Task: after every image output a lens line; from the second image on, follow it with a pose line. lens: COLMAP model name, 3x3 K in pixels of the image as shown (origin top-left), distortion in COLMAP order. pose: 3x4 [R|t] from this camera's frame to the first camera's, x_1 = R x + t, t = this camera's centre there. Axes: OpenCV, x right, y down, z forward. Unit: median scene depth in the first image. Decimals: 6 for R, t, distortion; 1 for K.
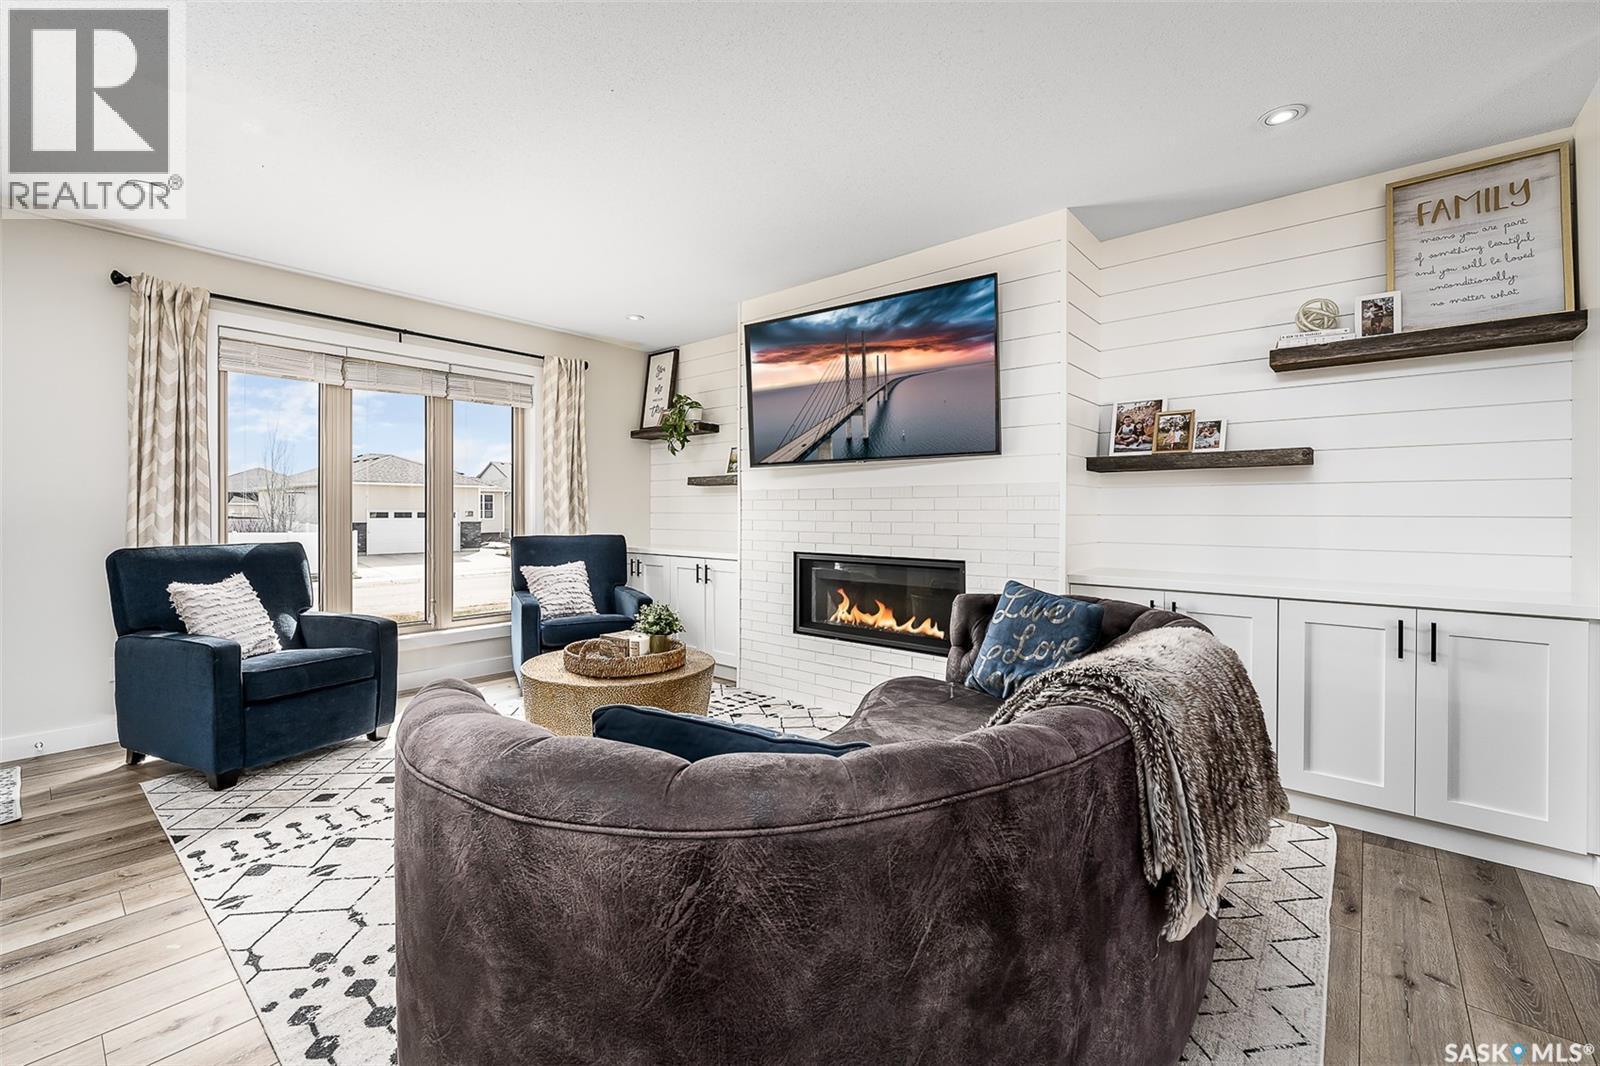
lens RADIAL K [[655.5, 0, 792.8], [0, 655.5, 514.6], [0, 0, 1]] dist [0.001370, 0.000008]
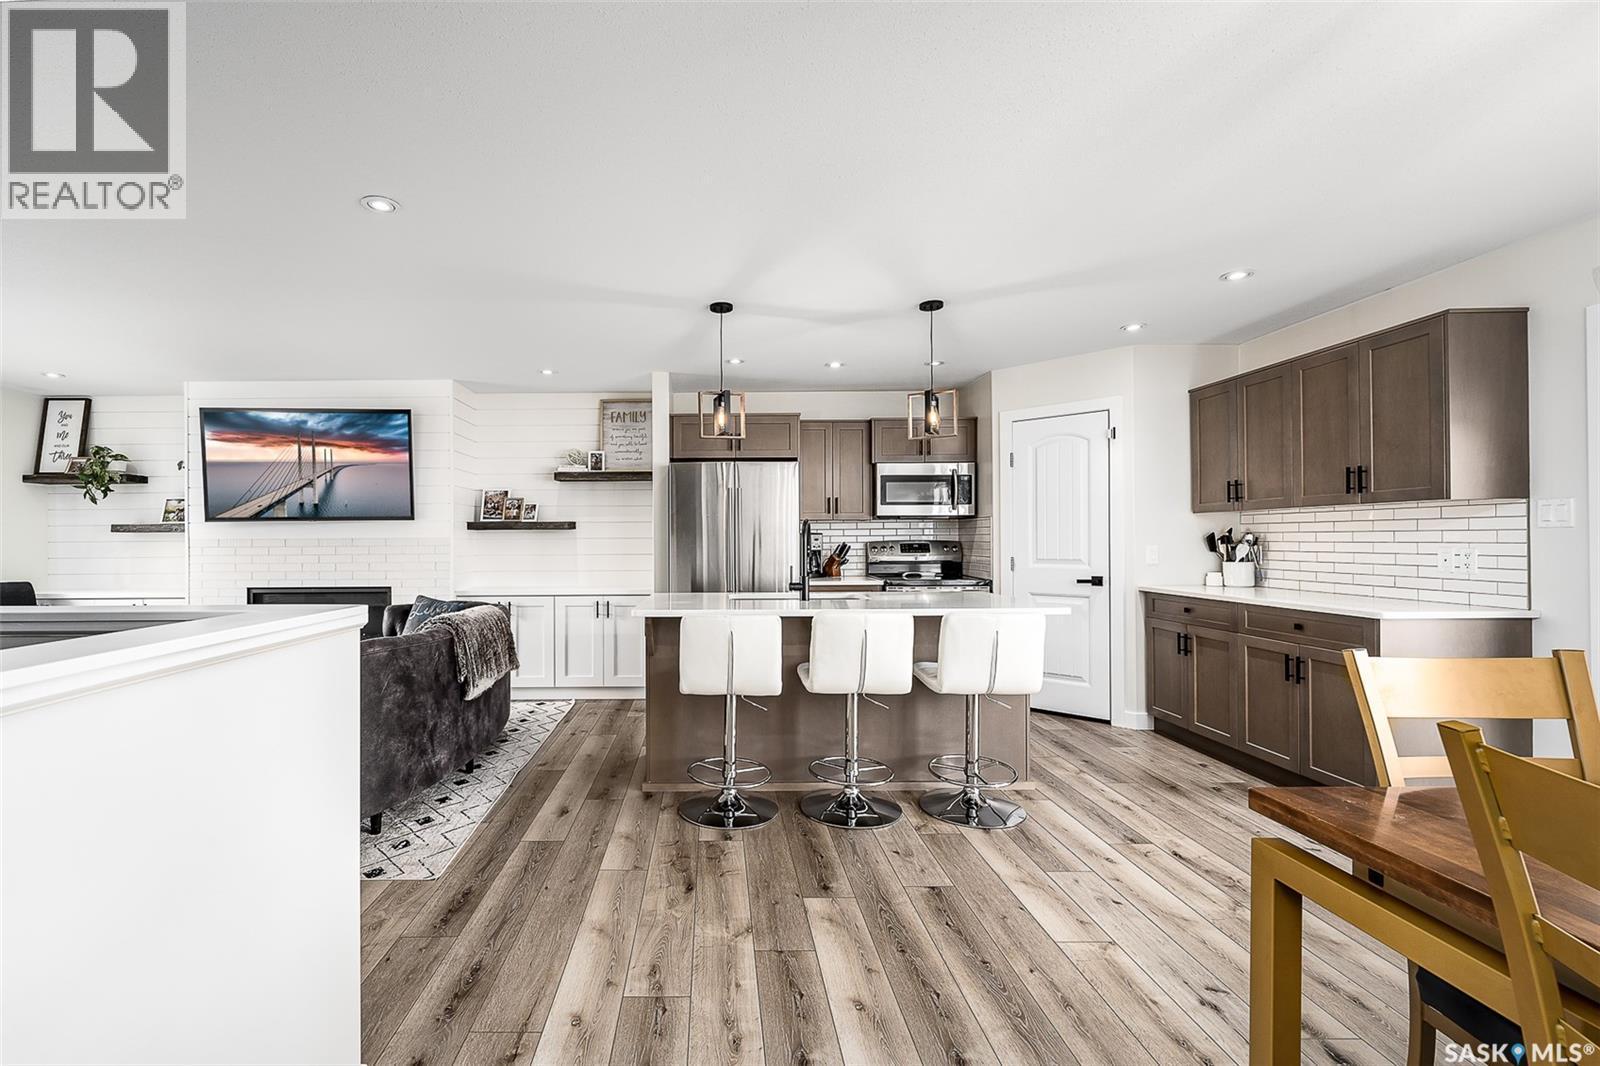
lens RADIAL K [[658.7, 0, 702.3], [0, 658.7, 538.6], [0, 0, 1]] dist [0.022562, -0.015829]
pose [[0.761161, -0.005218, 0.648542, -0.193521], [0.009711, 0.999947, -0.003352, -0.031249], [-0.648490, 0.008849, 0.761172, -0.681147]]
